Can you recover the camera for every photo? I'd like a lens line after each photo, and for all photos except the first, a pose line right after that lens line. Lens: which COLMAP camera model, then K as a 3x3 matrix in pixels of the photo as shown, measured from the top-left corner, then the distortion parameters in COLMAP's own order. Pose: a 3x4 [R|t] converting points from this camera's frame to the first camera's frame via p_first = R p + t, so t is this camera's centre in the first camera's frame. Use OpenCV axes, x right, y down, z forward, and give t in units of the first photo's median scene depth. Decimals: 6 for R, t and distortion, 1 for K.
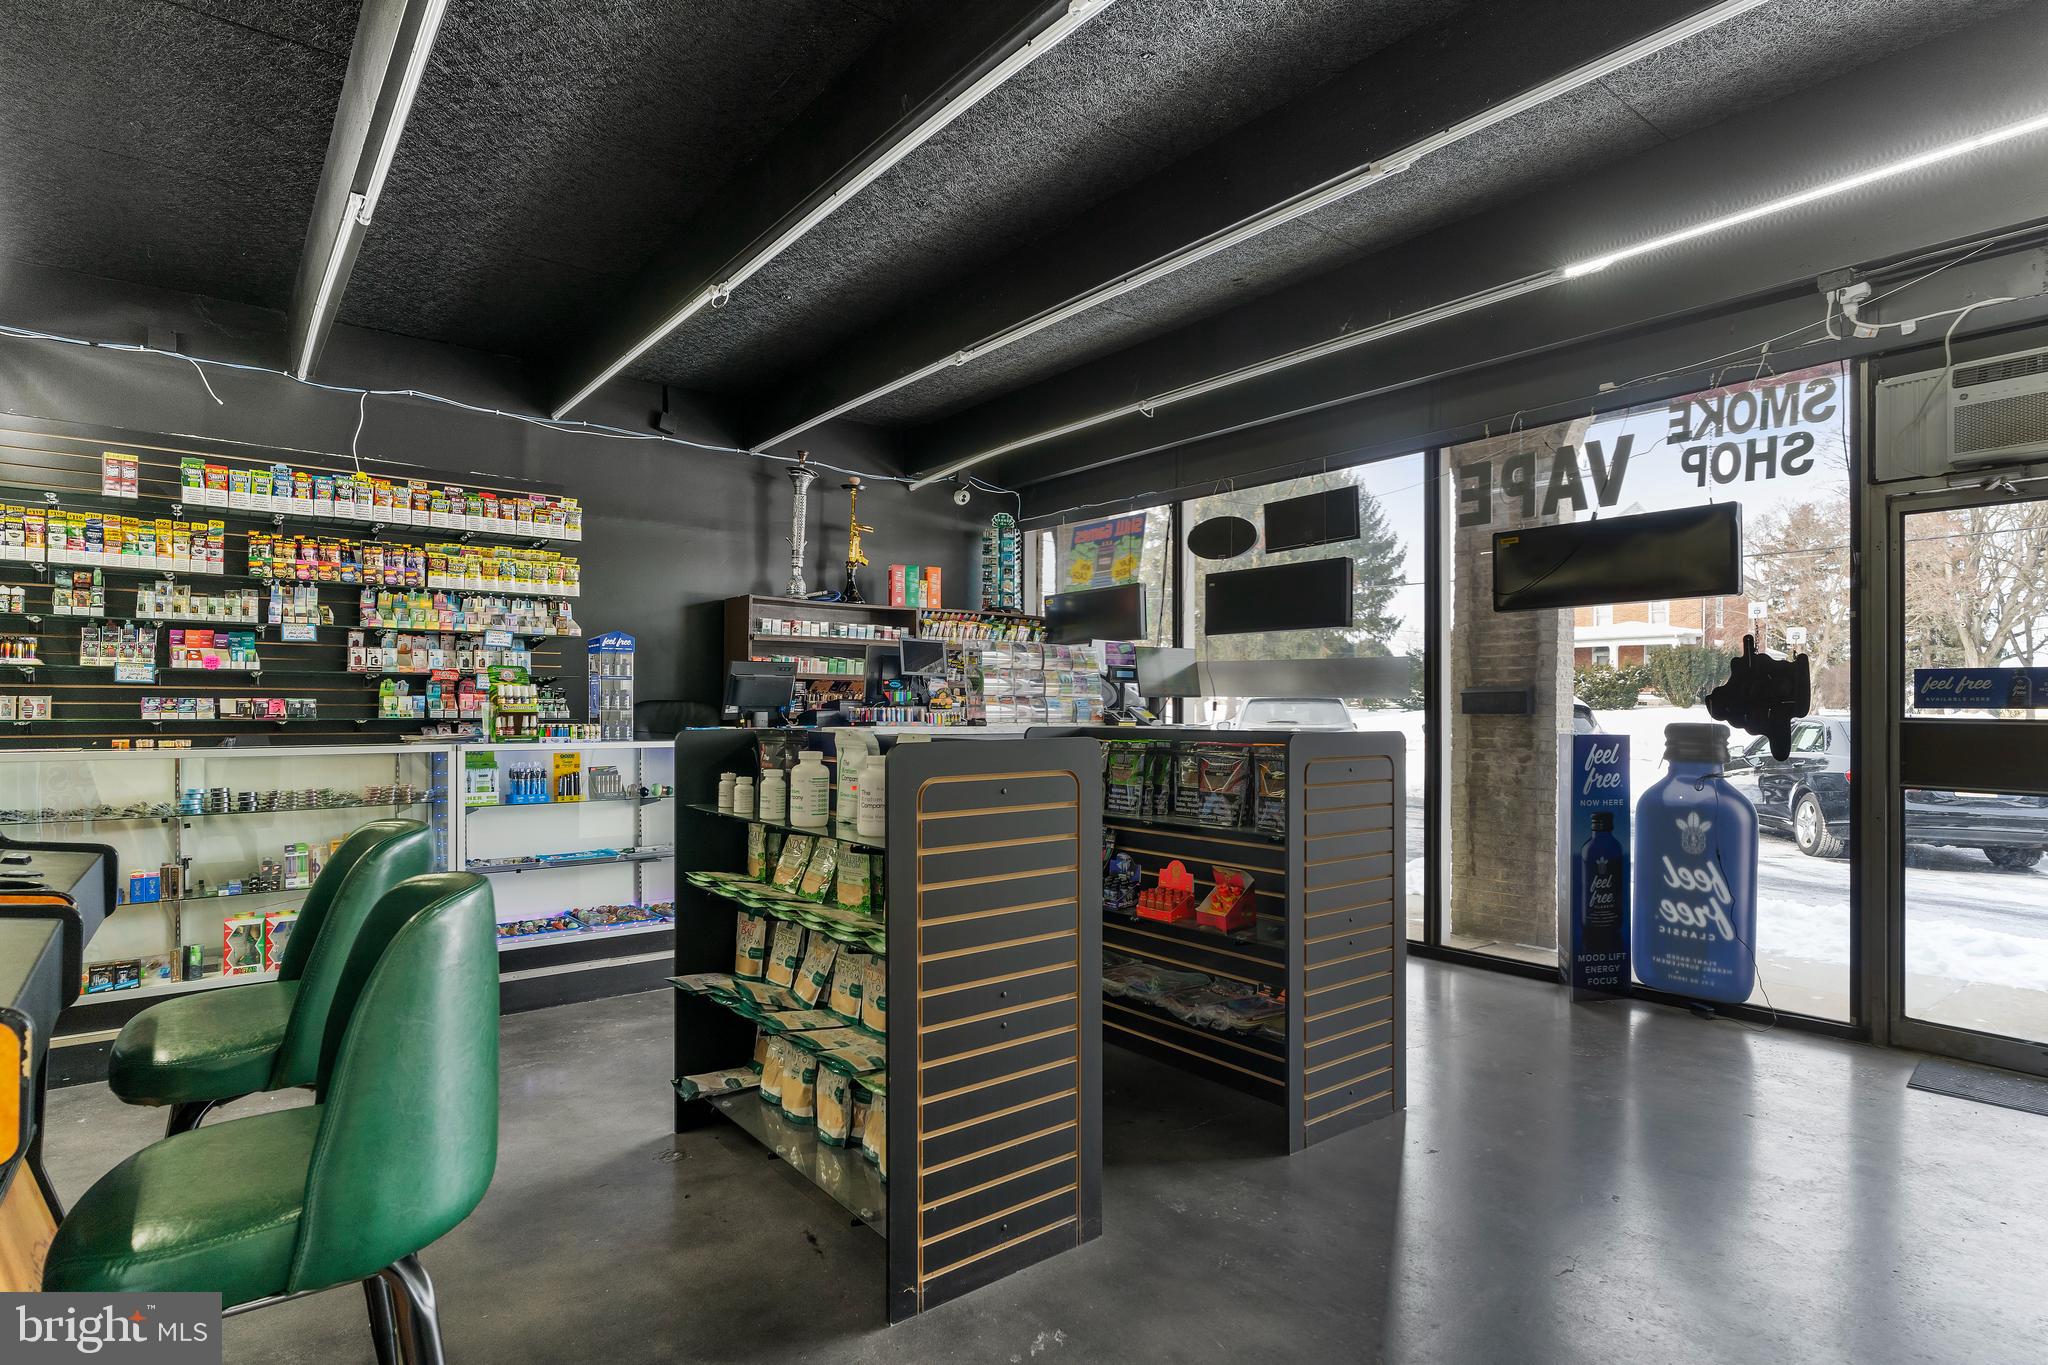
lens RADIAL K [[1045.1, 0, 1022.9], [0, 1045.1, 693.9], [0, 0, 1]] dist [0.000481, -0.000223]
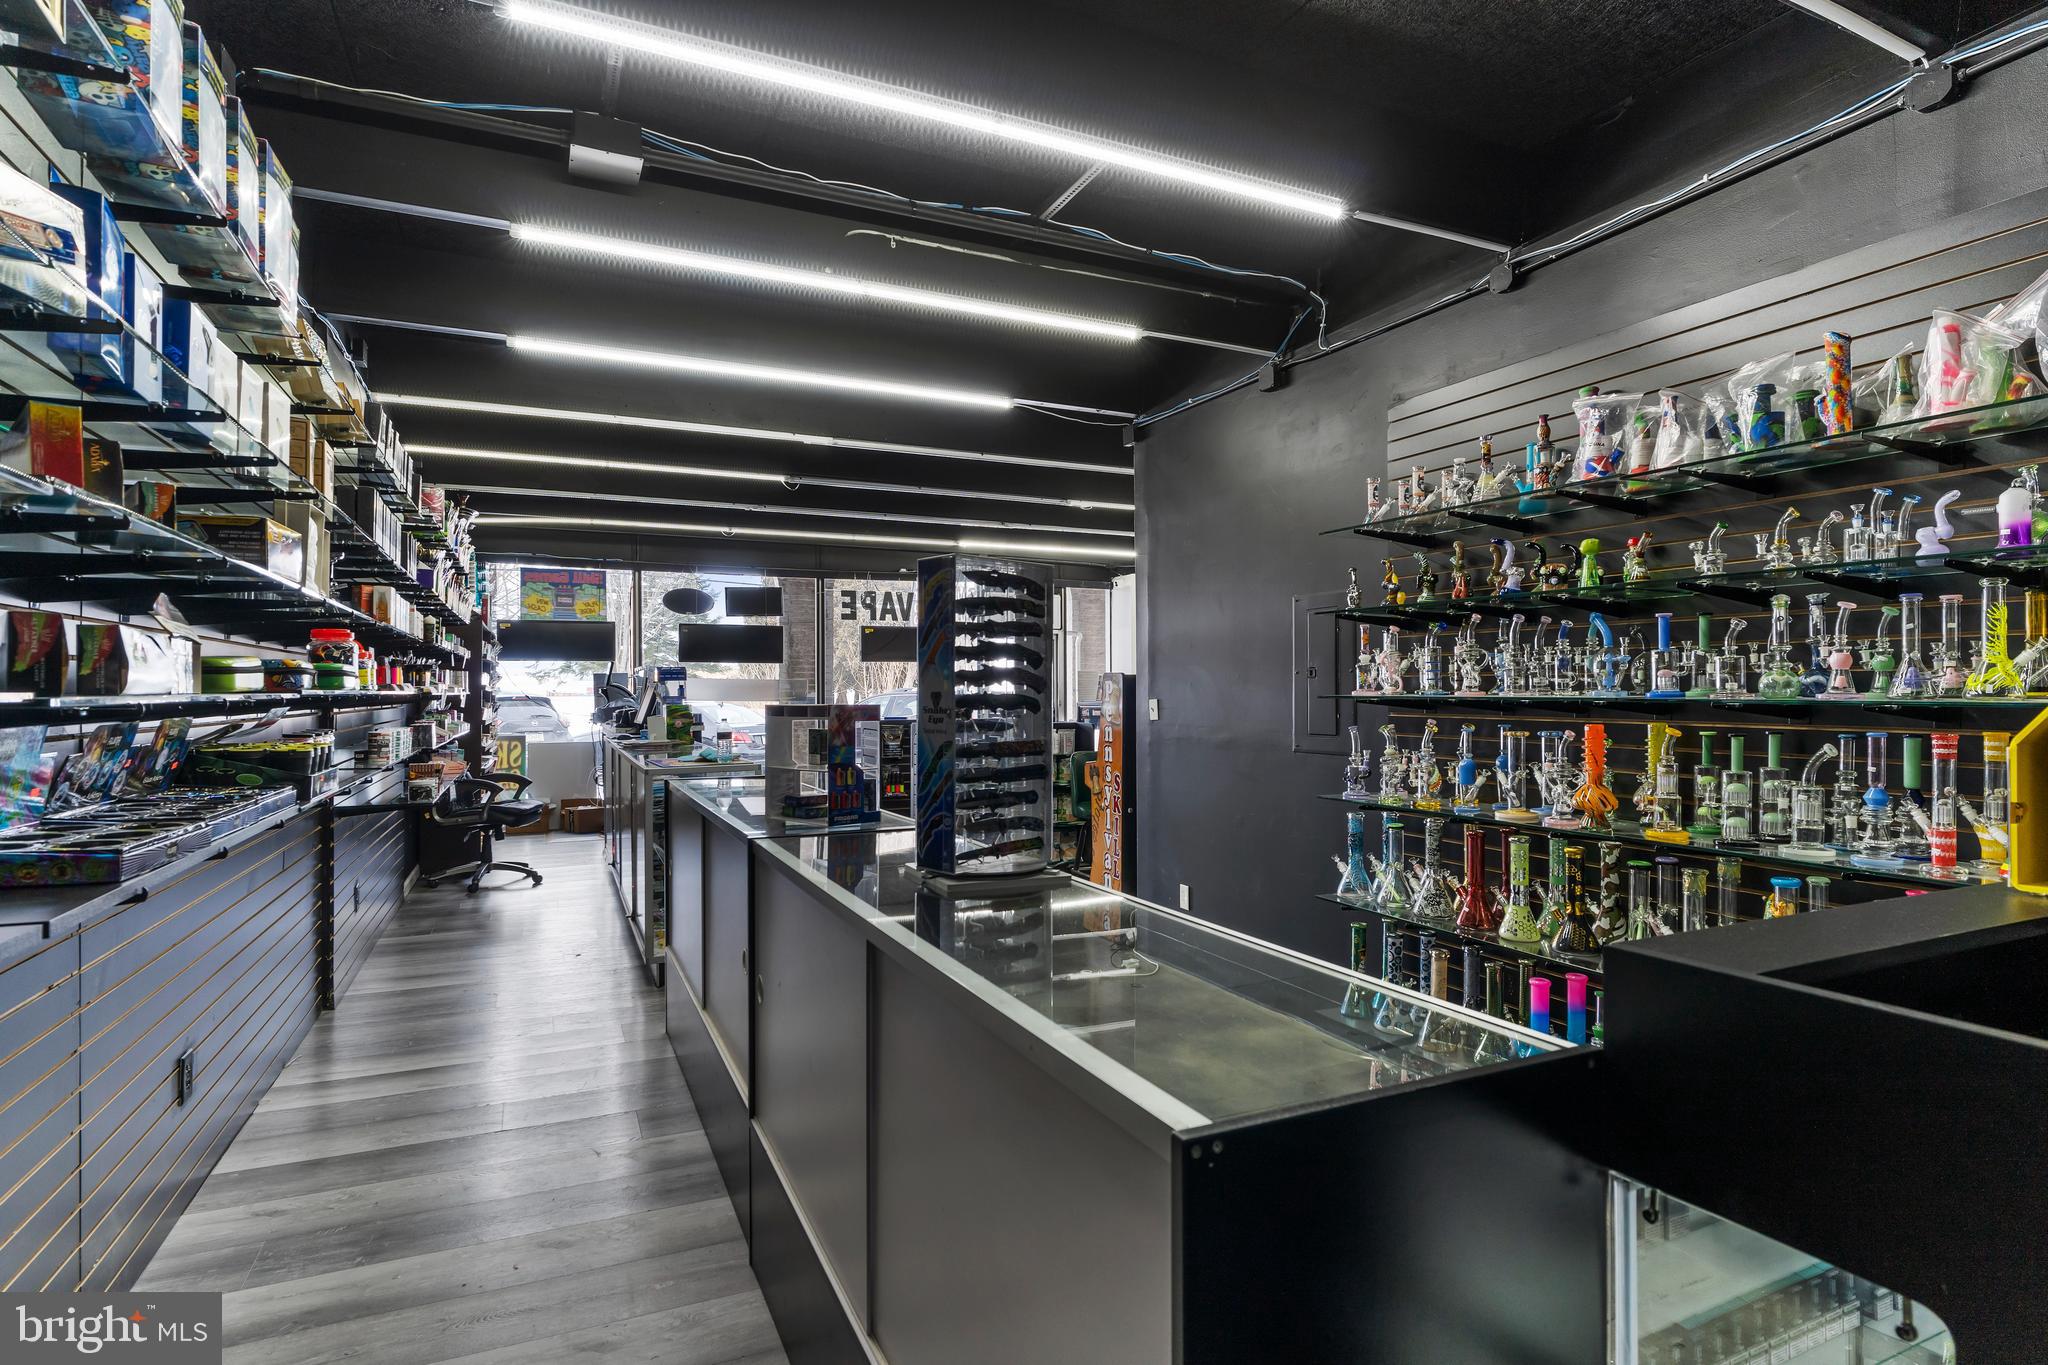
lens RADIAL K [[1045.1, 0, 1023.8], [0, 1045.1, 691.0], [0, 0, 1]] dist [0.000481, -0.000223]
pose [[0.232412, 0.005026, 0.972604, -1.517602], [-0.005833, 0.999976, -0.003774, -0.014474], [-0.972600, -0.004796, 0.232436, 0.177621]]
